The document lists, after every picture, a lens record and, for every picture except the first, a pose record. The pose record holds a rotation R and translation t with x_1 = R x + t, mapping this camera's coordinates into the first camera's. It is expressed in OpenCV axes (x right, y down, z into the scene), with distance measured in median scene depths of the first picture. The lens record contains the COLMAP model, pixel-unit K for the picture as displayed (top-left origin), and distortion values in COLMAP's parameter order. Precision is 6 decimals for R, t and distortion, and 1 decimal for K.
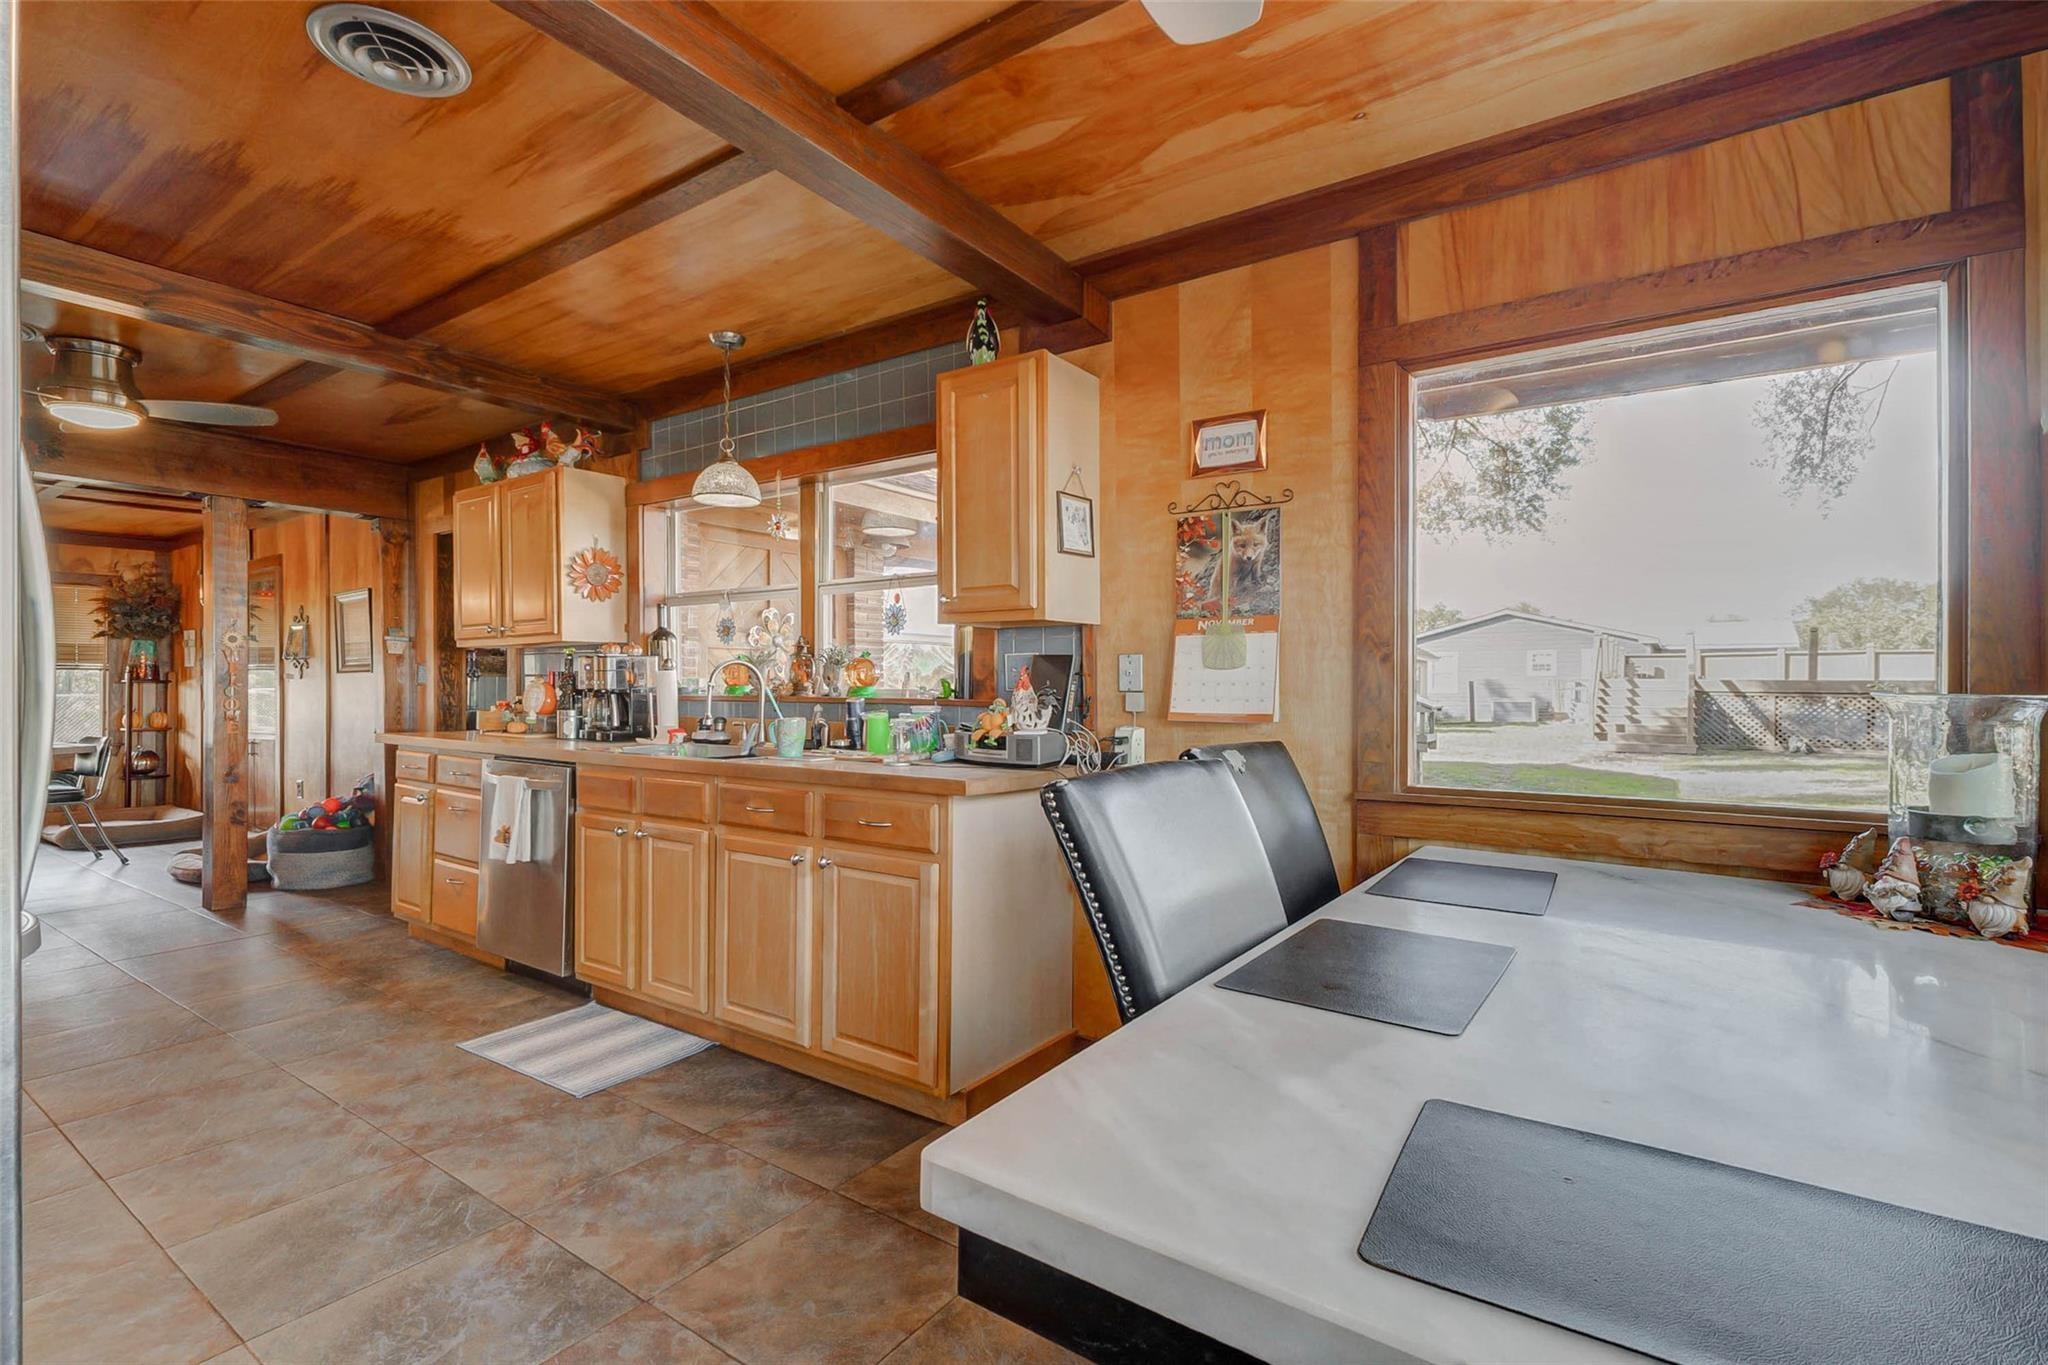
lens RADIAL K [[907.2, 0, 1034.3], [0, 907.2, 684.3], [0, 0, 1]] dist [0.003824, 0.000328]
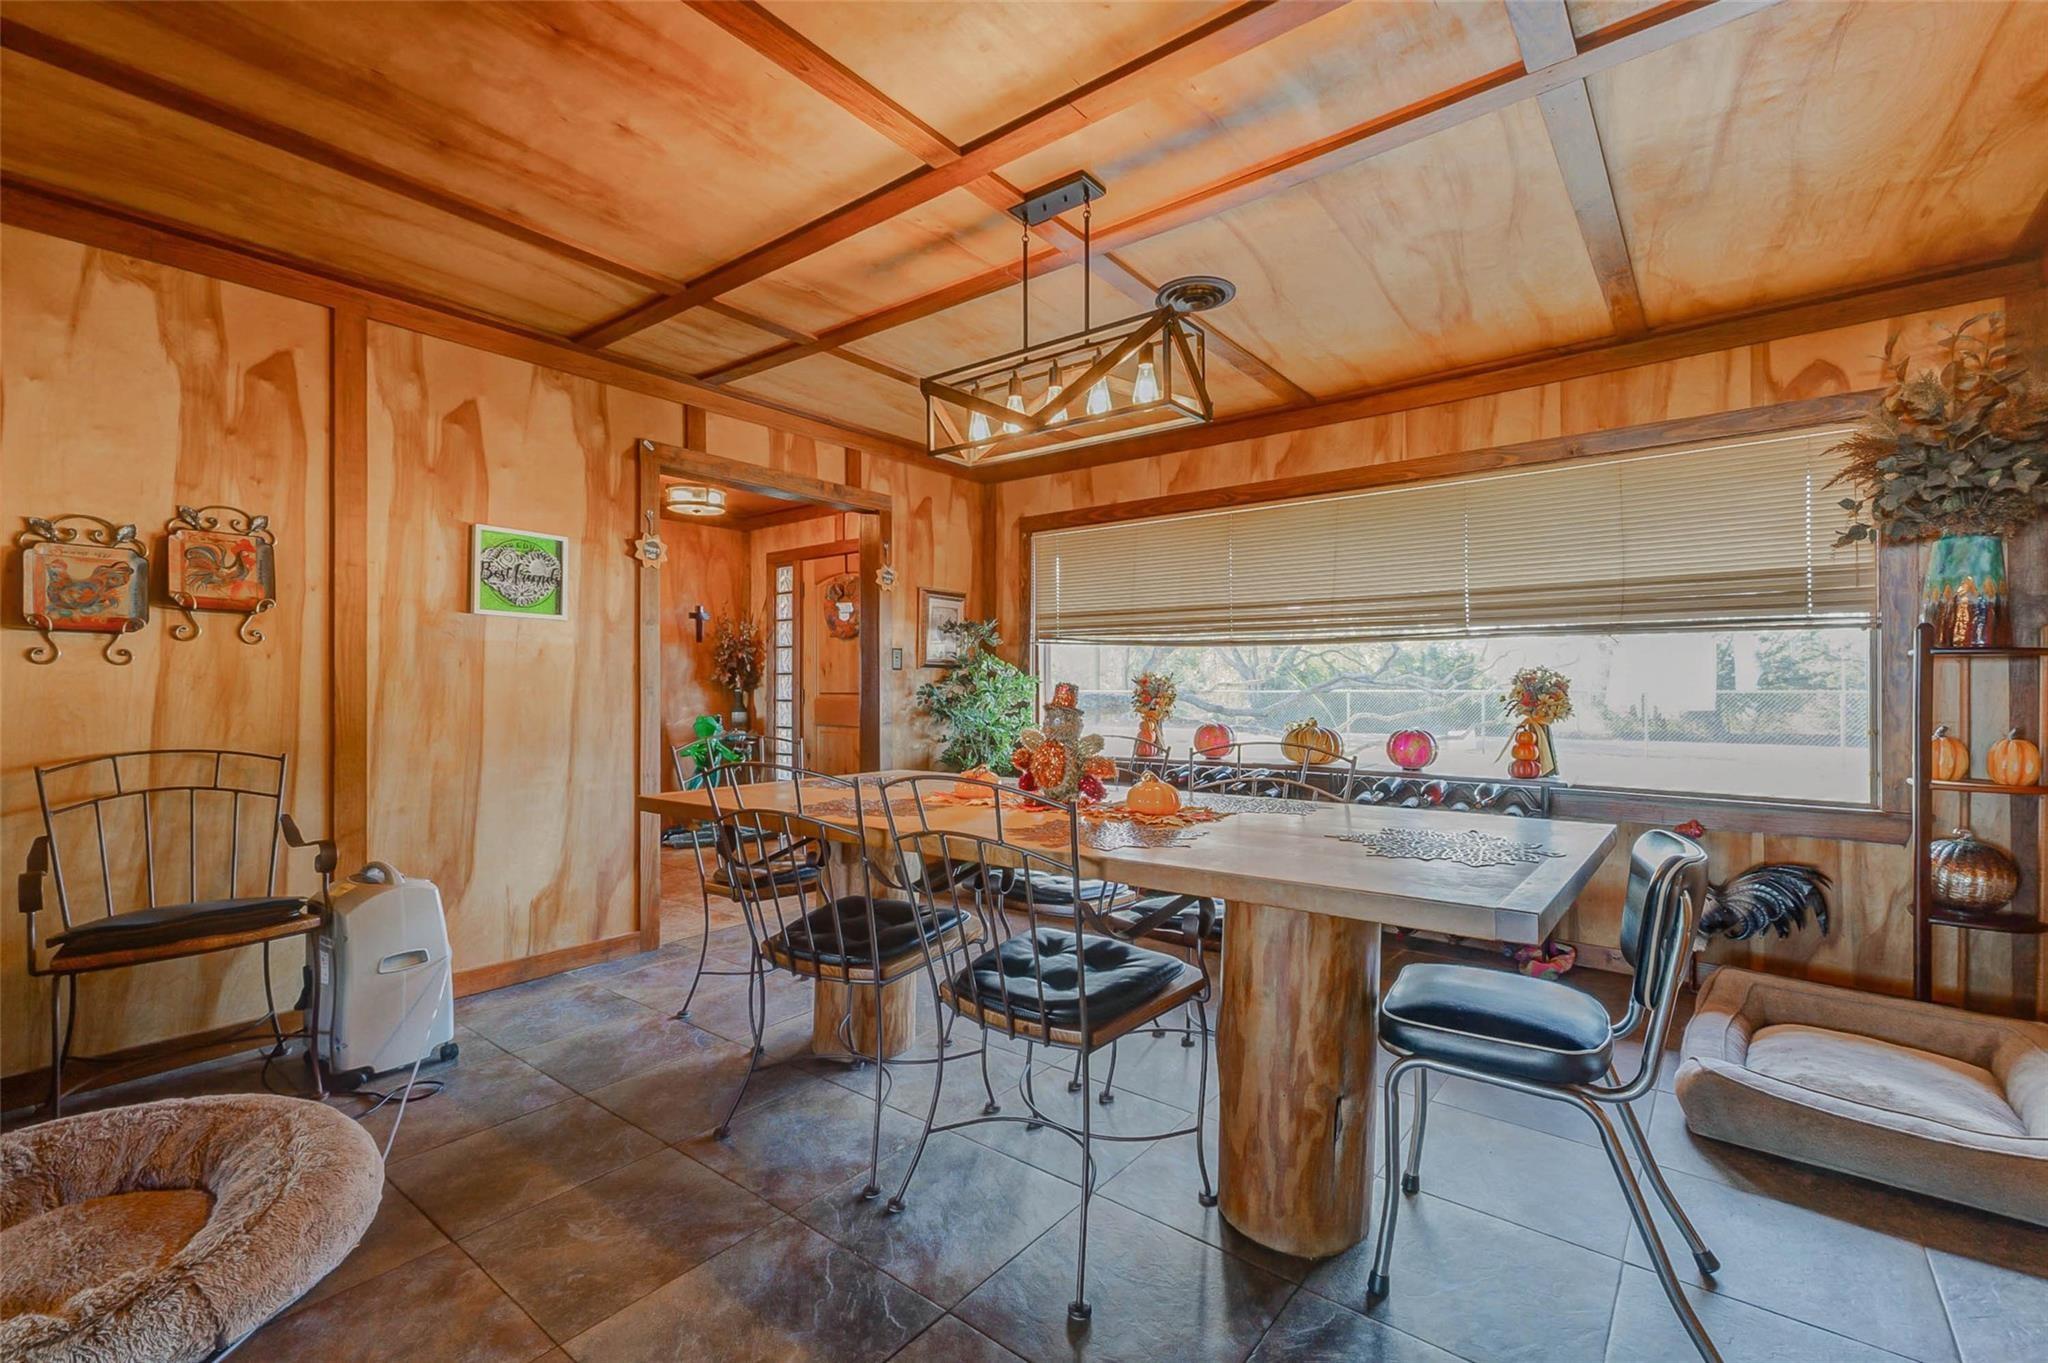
lens RADIAL K [[907.2, 0, 1029.9], [0, 907.2, 675.7], [0, 0, 1]] dist [0.003824, 0.000328]
pose [[-0.078329, -0.005587, -0.996912, -0.596522], [0.005131, 0.999969, -0.006007, 0.006419], [0.996914, -0.005586, -0.078297, 0.665698]]
